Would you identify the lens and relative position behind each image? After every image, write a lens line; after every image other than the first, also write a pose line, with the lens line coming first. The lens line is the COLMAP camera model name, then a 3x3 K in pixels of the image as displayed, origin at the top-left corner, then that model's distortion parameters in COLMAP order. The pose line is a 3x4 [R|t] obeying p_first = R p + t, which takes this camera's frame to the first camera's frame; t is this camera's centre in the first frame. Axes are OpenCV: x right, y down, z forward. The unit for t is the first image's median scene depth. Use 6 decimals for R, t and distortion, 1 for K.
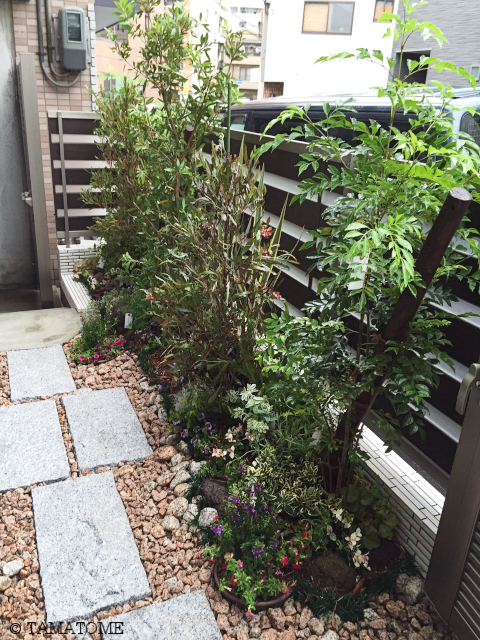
lens RADIAL K [[549.3, 0, 240.0], [0, 549.3, 320.0], [0, 0, 1]] dist [0.119782, -0.210459]
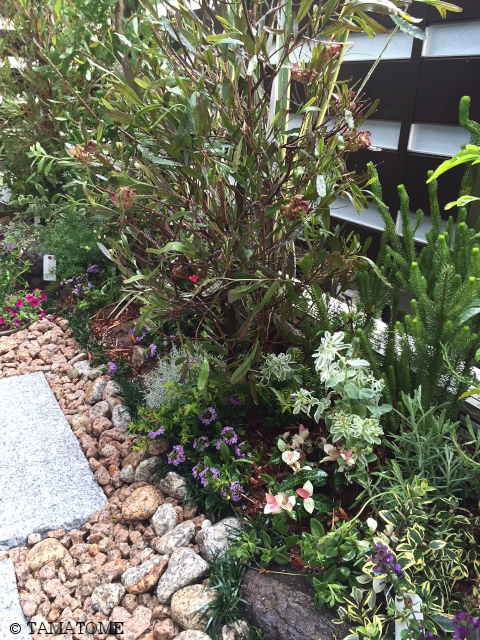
lens RADIAL K [[549.3, 0, 240.0], [0, 549.3, 320.0], [0, 0, 1]] dist [0.119782, -0.210459]
pose [[0.993082, -0.052789, 0.104892, -0.091661], [0.052194, 0.998602, 0.008405, 0.094560], [-0.105189, -0.002872, 0.994448, 0.550205]]
